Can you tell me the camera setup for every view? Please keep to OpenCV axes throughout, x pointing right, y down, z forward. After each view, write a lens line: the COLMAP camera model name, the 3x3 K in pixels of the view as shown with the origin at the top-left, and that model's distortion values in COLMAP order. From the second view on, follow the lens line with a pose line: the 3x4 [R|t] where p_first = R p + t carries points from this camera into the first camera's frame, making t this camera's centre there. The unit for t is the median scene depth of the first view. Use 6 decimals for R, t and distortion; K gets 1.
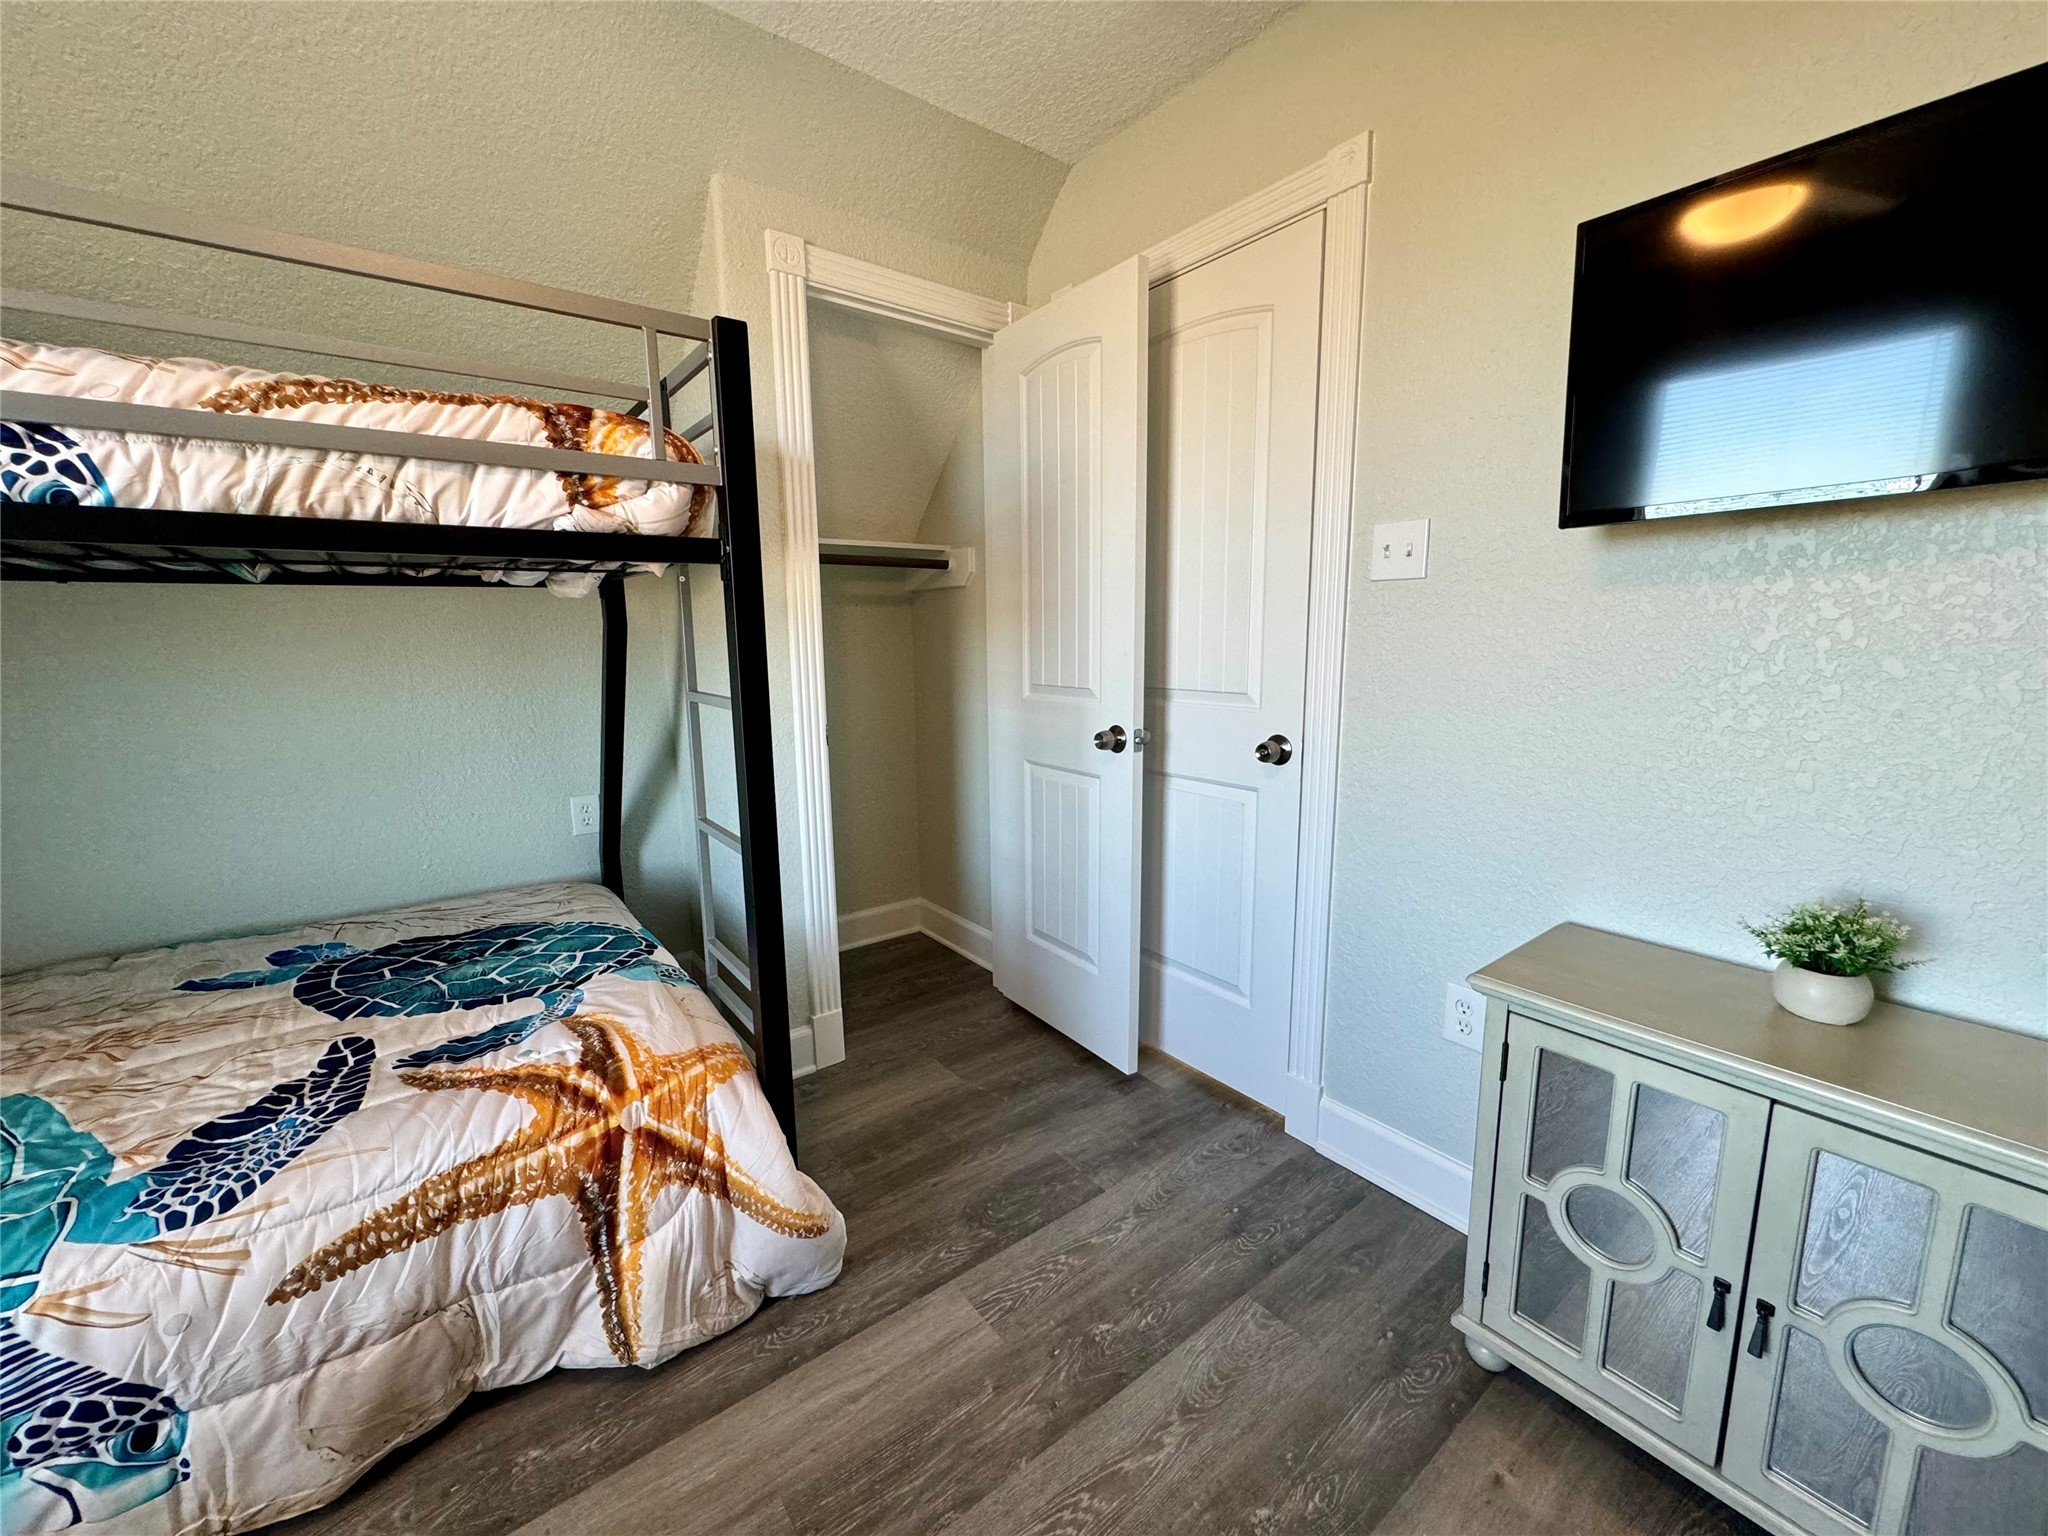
lens RADIAL K [[833.1, 0, 1024.0], [0, 833.1, 768.0], [0, 0, 1]] dist [-0.007811, -0.000128]
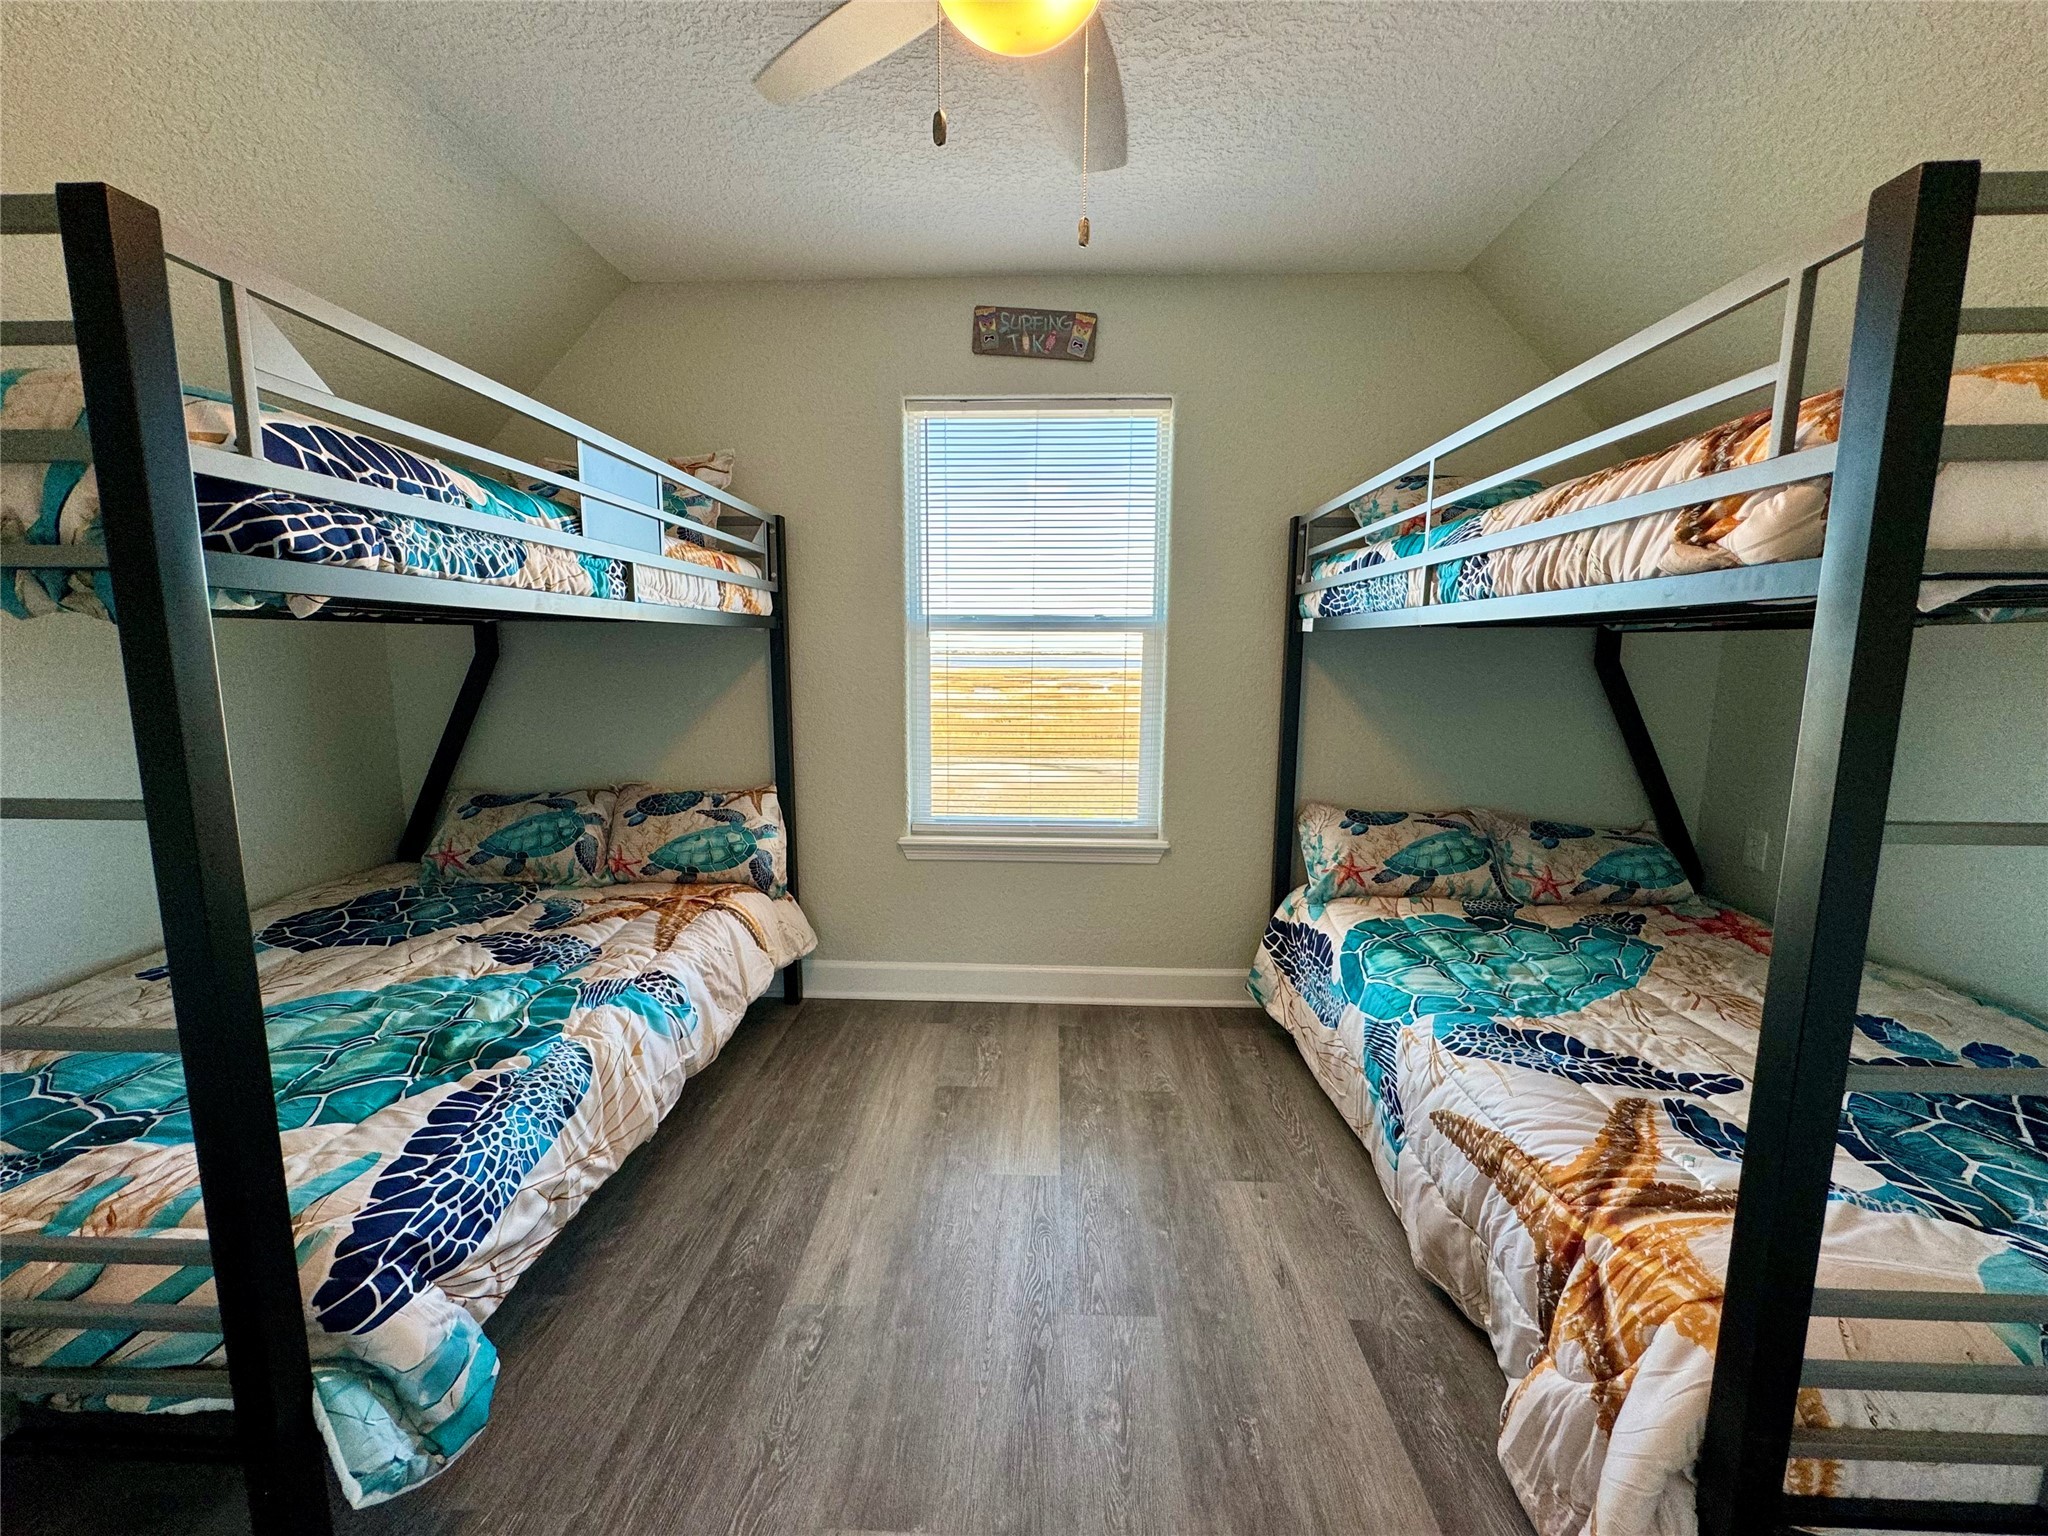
lens RADIAL K [[816.0, 0, 1026.3], [0, 816.0, 765.1], [0, 0, 1]] dist [-0.005482, 0.000408]
pose [[-0.634655, 0.115336, -0.764140, 0.497544], [-0.129502, 0.958945, 0.252297, -0.199580], [0.761867, 0.259079, -0.593663, 0.930311]]
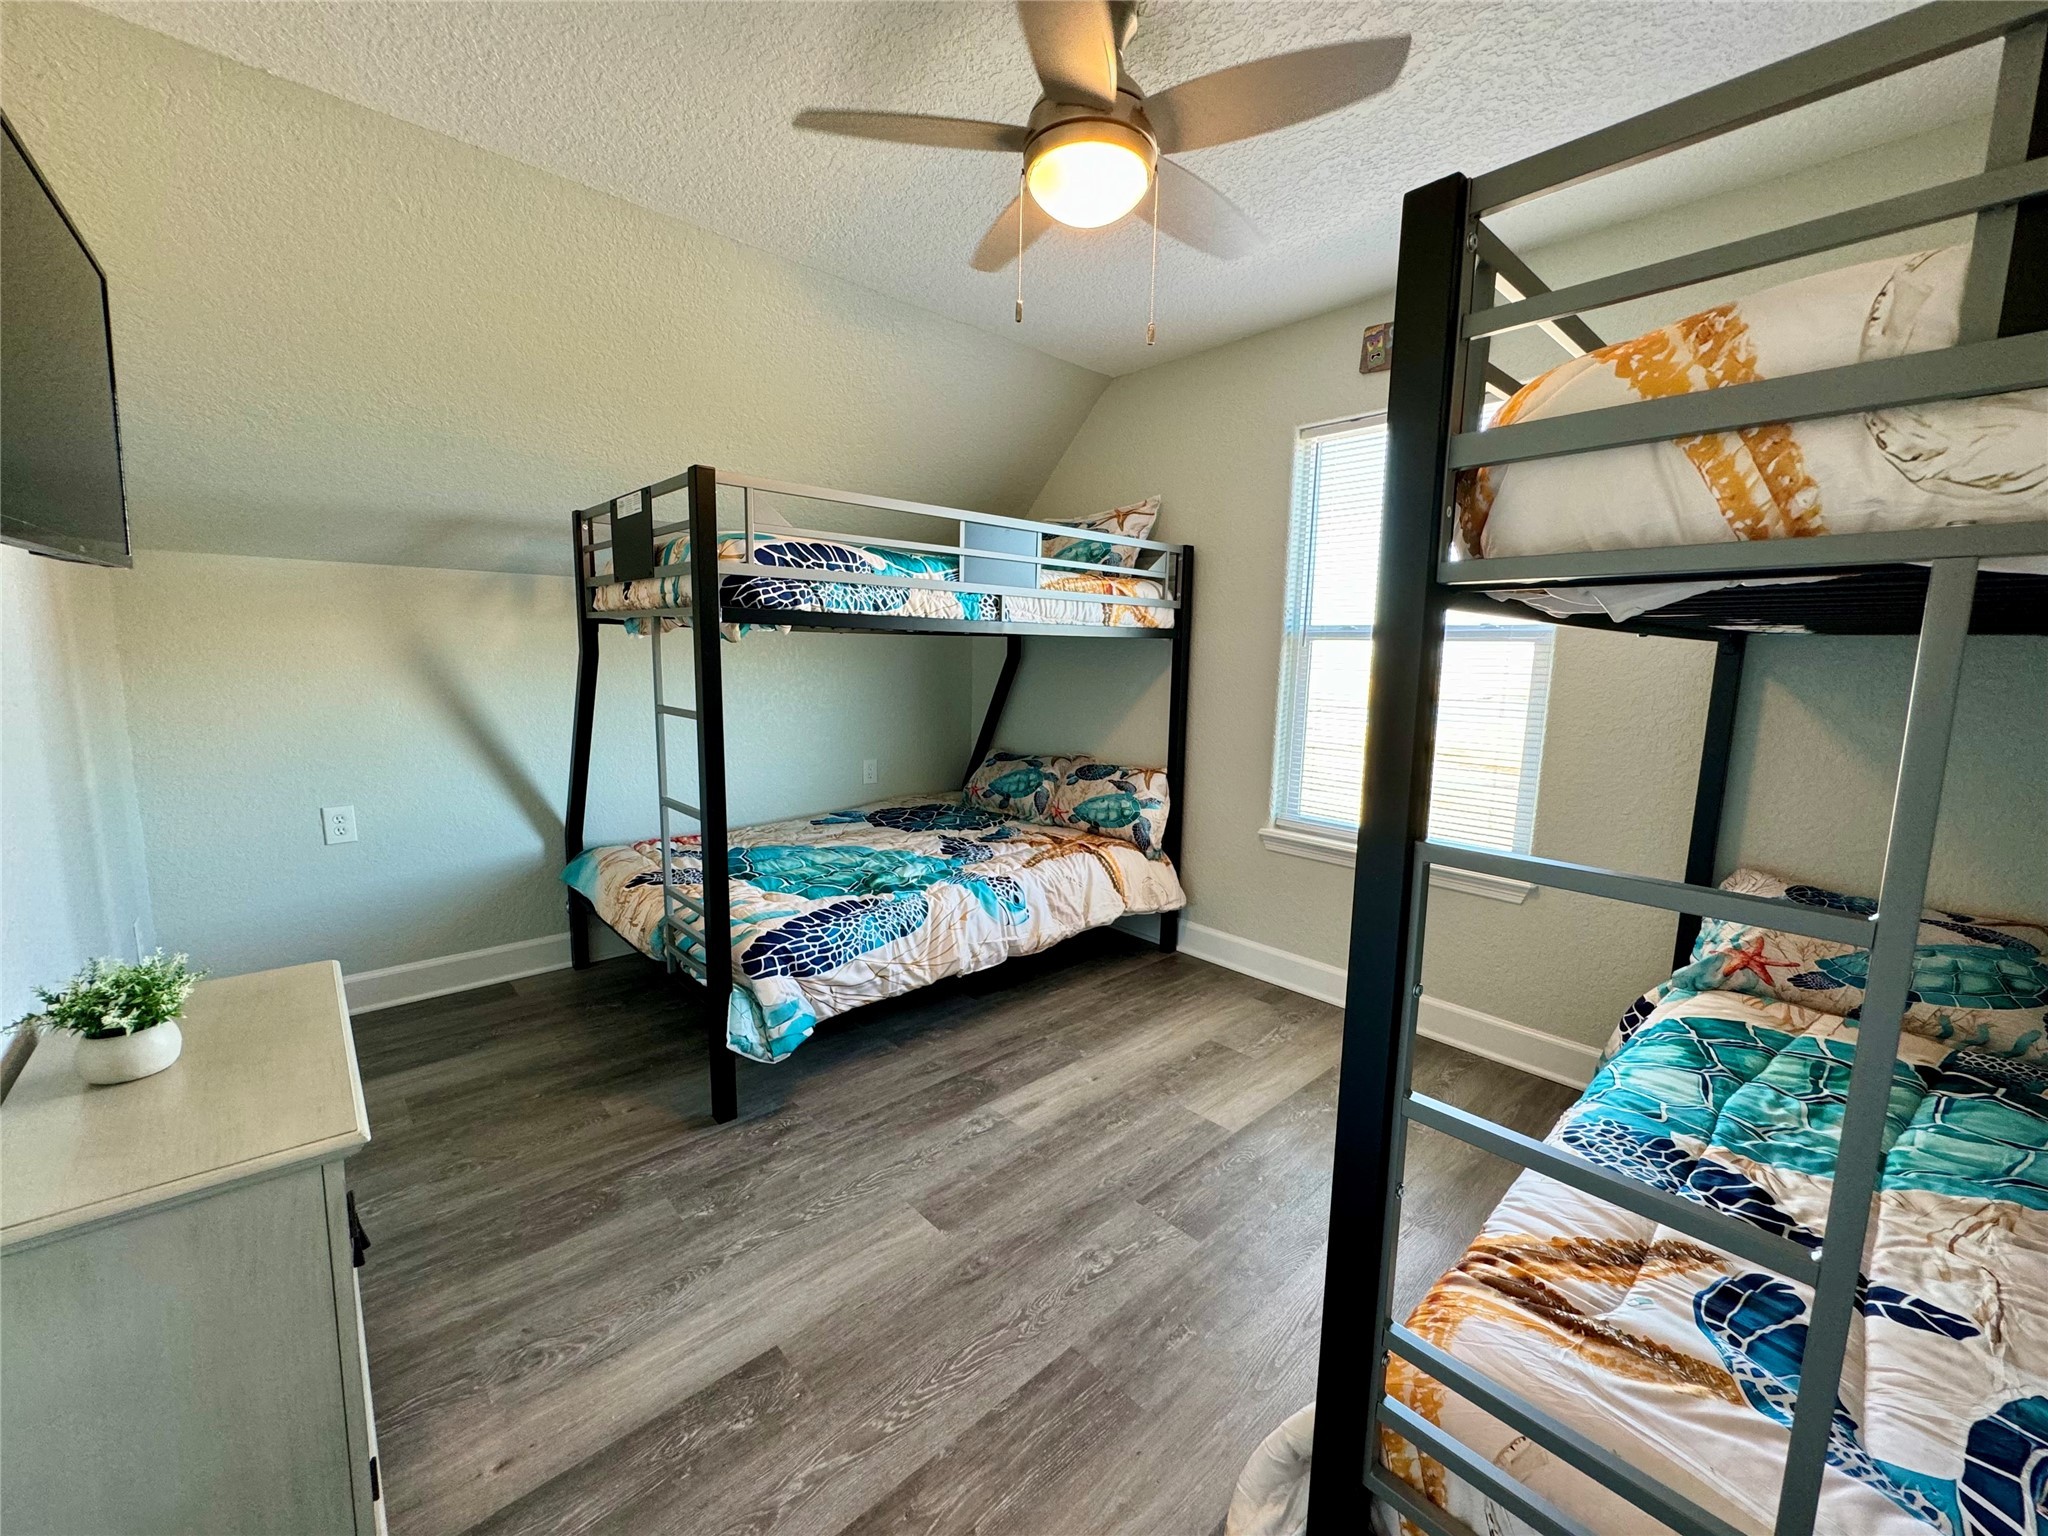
lens RADIAL K [[816.0, 0, 1026.3], [0, 816.0, 765.1], [0, 0, 1]] dist [-0.005482, 0.000408]
pose [[-0.995333, 0.005234, -0.096355, -0.011458], [-0.024630, 0.951675, 0.306119, -0.312862], [0.093301, 0.307063, -0.947105, 1.575059]]
